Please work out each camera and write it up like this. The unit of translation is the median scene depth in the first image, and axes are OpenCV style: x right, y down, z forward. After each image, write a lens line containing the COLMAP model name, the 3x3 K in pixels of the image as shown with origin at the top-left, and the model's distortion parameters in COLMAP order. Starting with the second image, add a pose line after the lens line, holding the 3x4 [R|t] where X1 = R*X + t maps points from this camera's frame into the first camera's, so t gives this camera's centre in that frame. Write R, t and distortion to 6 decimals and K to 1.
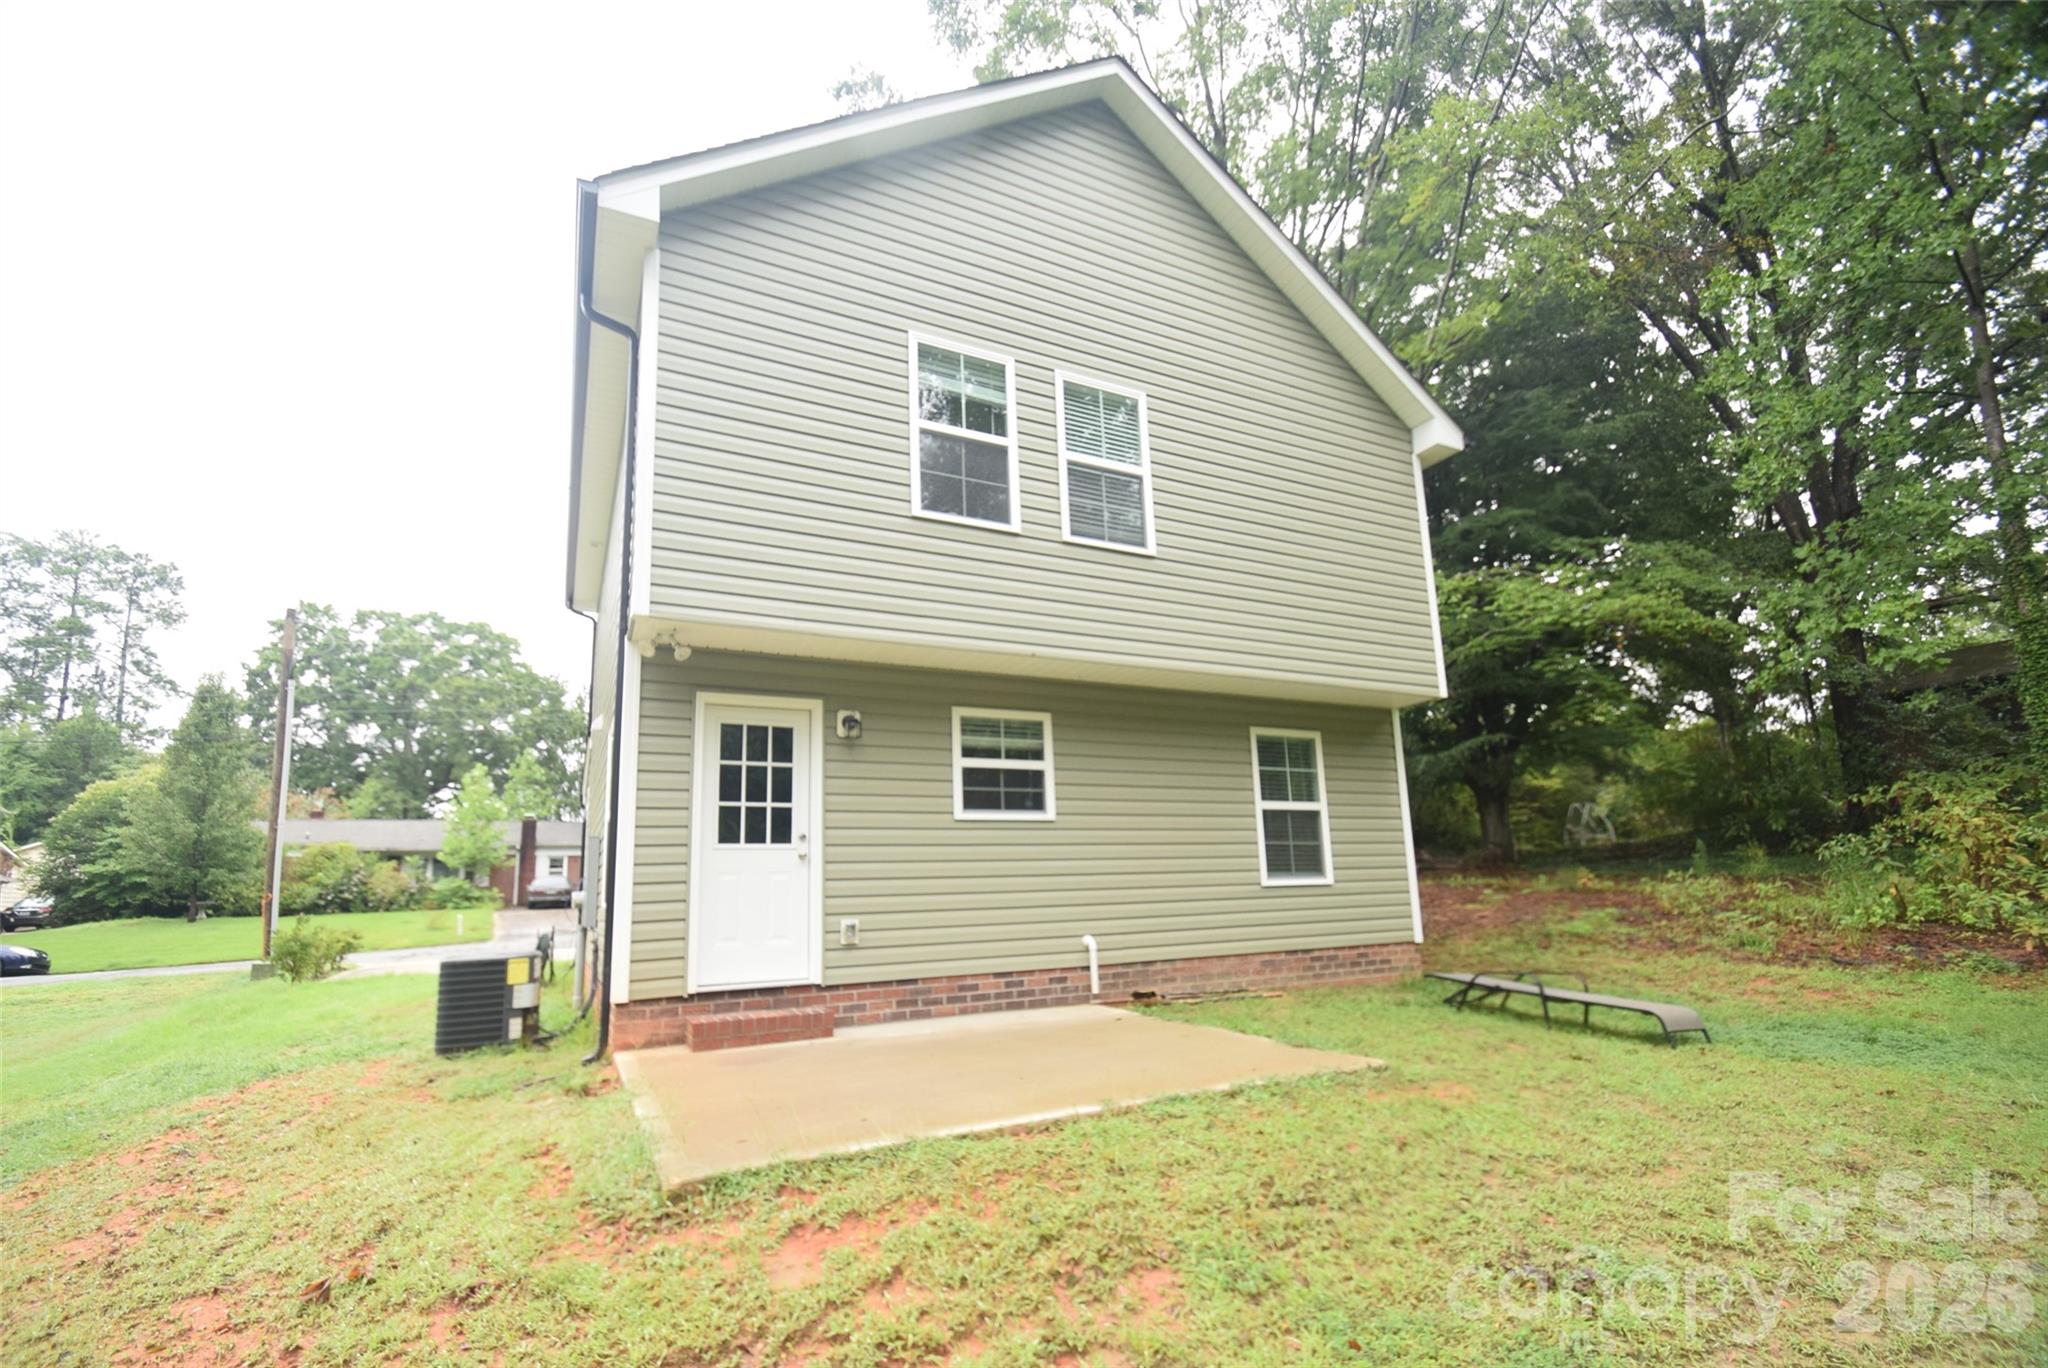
lens RADIAL K [[896.1, 0, 1025.6], [0, 896.1, 740.4], [0, 0, 1]] dist [0.004219, 0.000361]
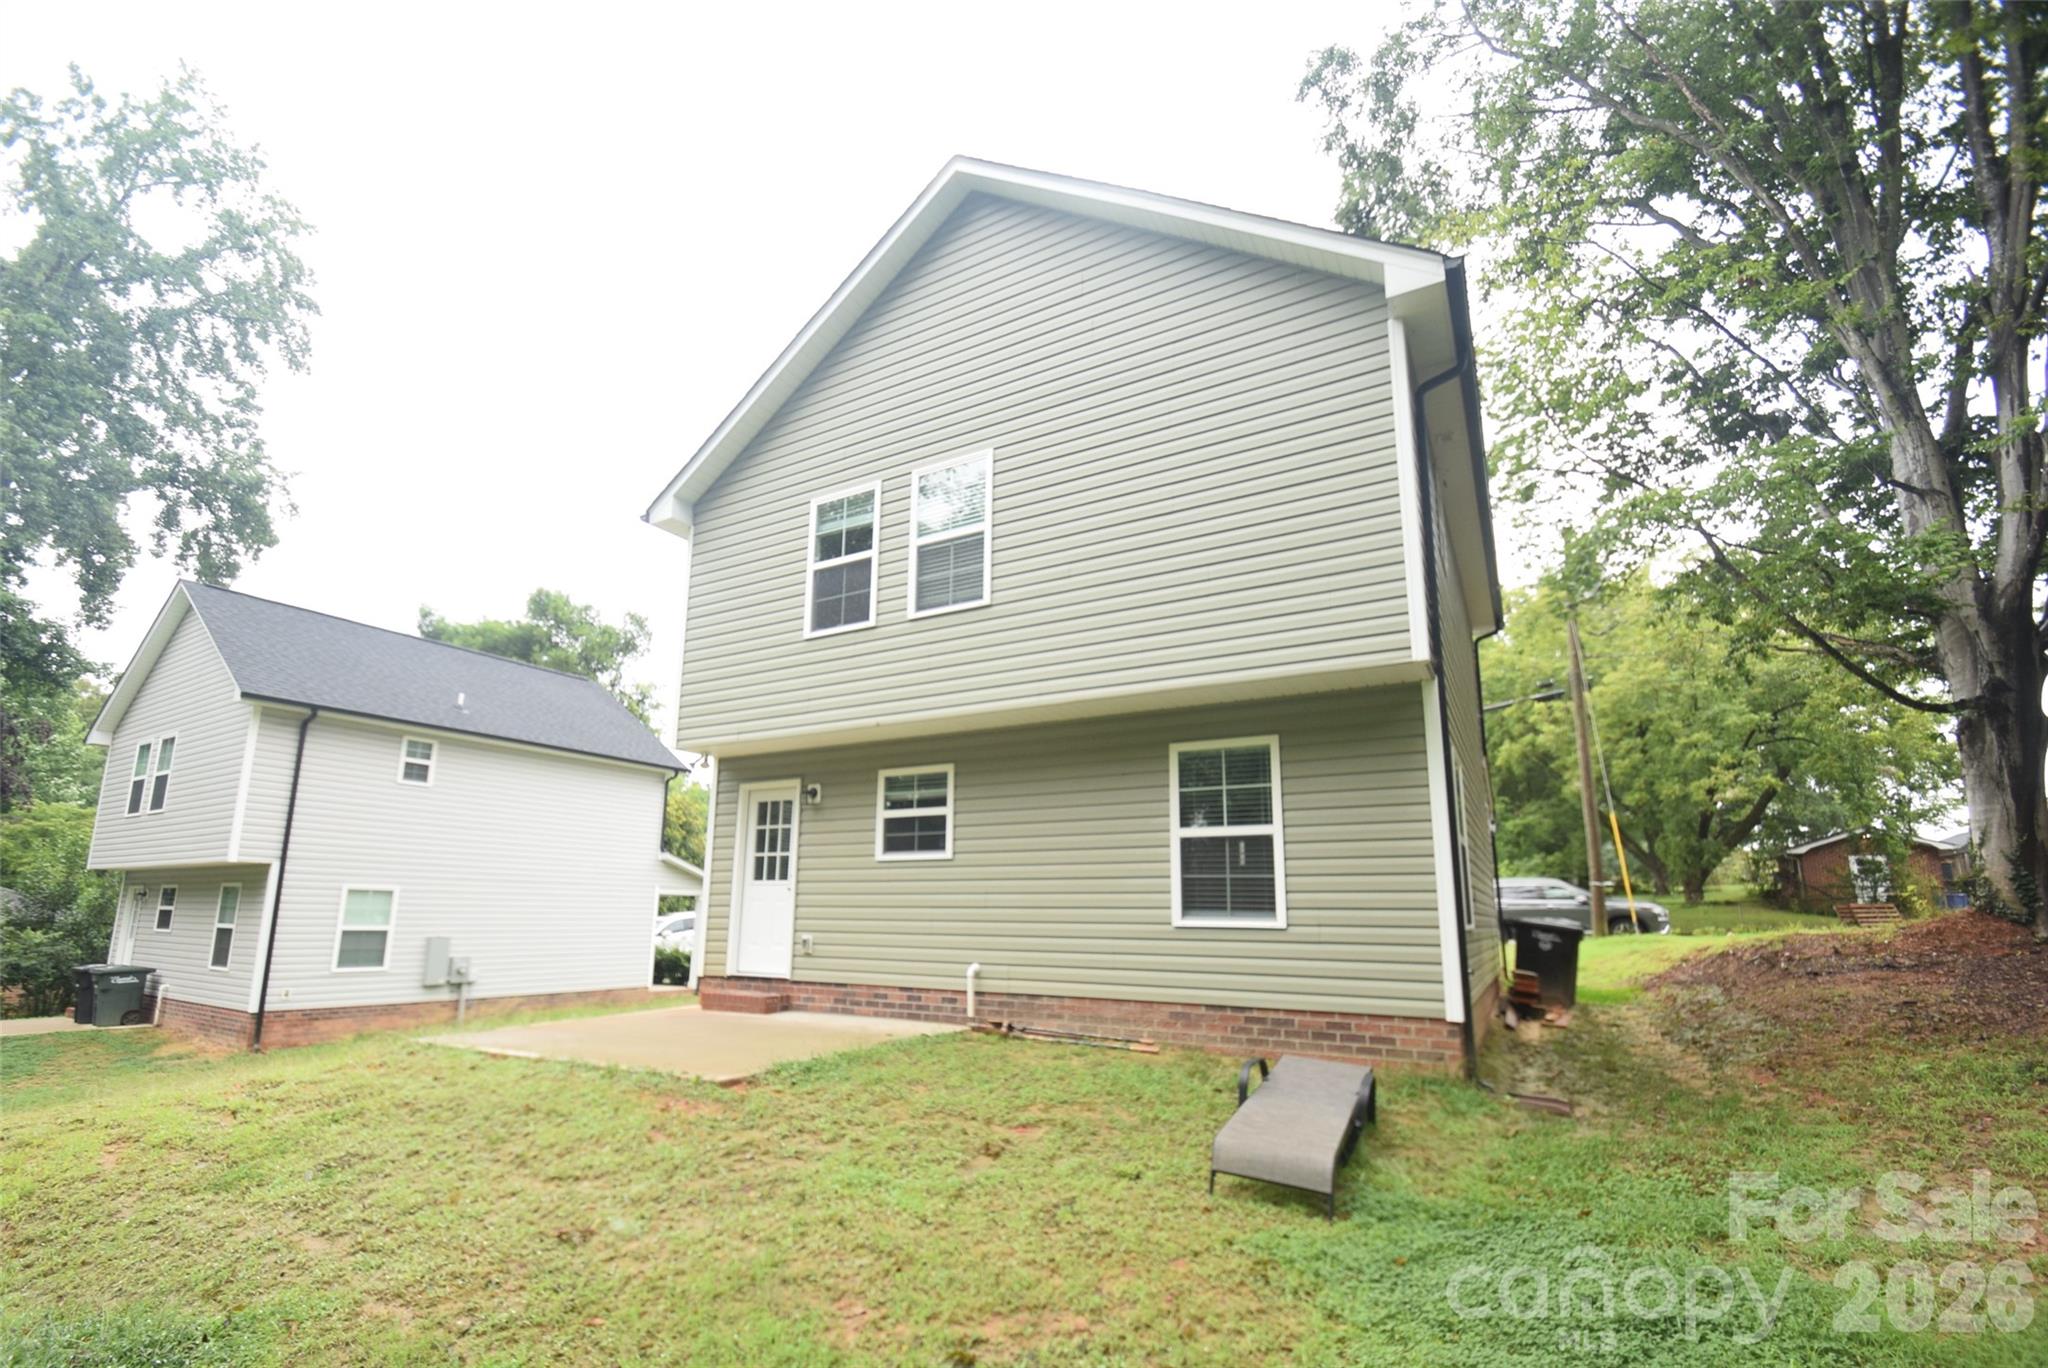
lens RADIAL K [[896.1, 0, 1025.6], [0, 896.1, 740.4], [0, 0, 1]] dist [0.004219, 0.000361]
pose [[0.555396, -0.120244, -0.822846, 1.061156], [0.115866, 0.991029, -0.066615, 0.028181], [0.823474, -0.058342, 0.564346, 0.457739]]
